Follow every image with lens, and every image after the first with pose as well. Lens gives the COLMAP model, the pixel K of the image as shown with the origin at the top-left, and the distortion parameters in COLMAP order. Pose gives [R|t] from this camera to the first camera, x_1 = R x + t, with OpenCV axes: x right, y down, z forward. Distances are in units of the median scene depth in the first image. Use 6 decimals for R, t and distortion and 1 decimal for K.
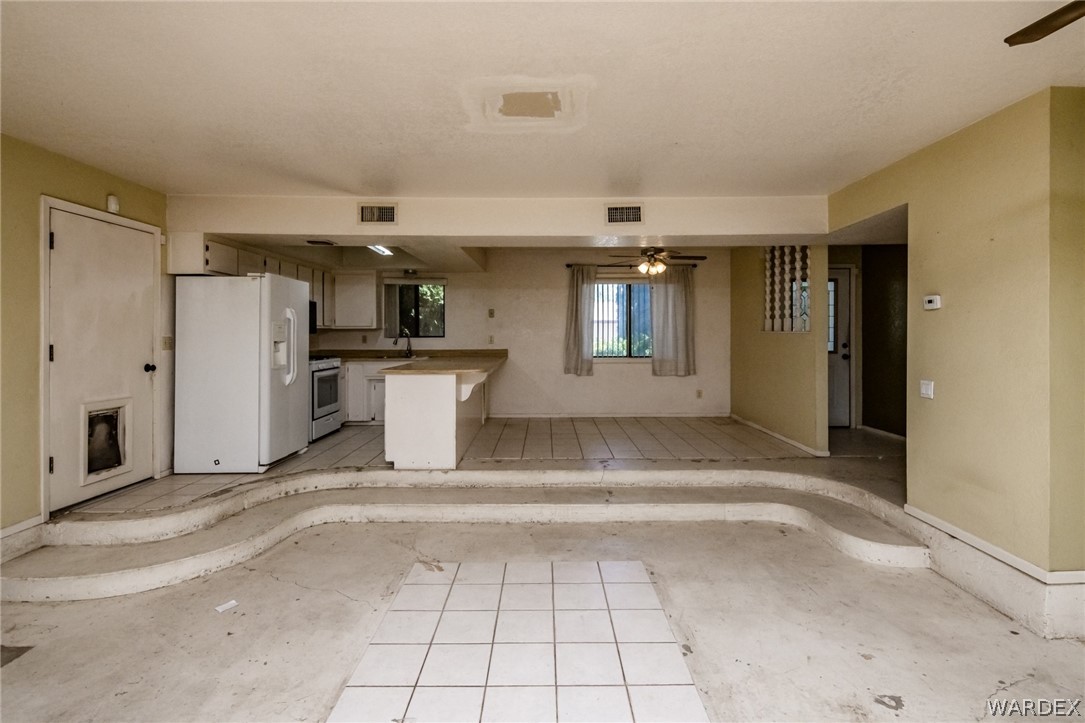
lens RADIAL K [[520.3, 0, 551.1], [0, 520.3, 334.4], [0, 0, 1]] dist [0.007143, -0.005278]
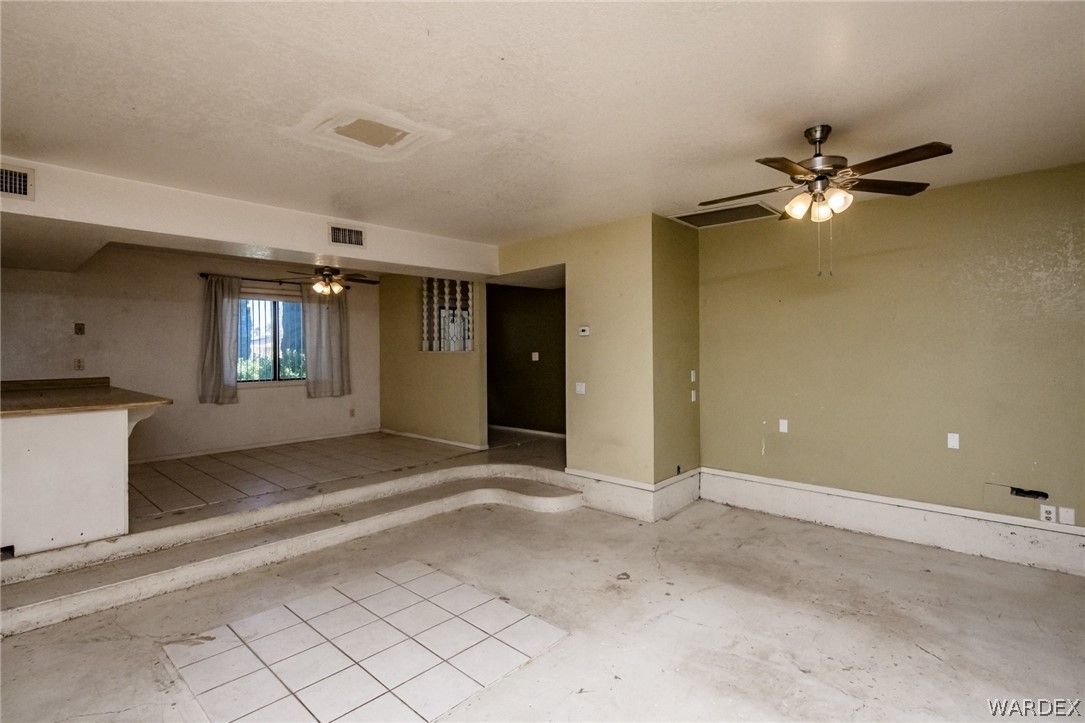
lens RADIAL K [[520.3, 0, 550.0], [0, 520.3, 350.6], [0, 0, 1]] dist [0.007143, -0.005278]
pose [[0.683117, -0.005051, 0.730291, -0.353615], [0.011328, 0.999929, -0.003681, 0.000202], [-0.730221, 0.010787, 0.683126, 0.023244]]
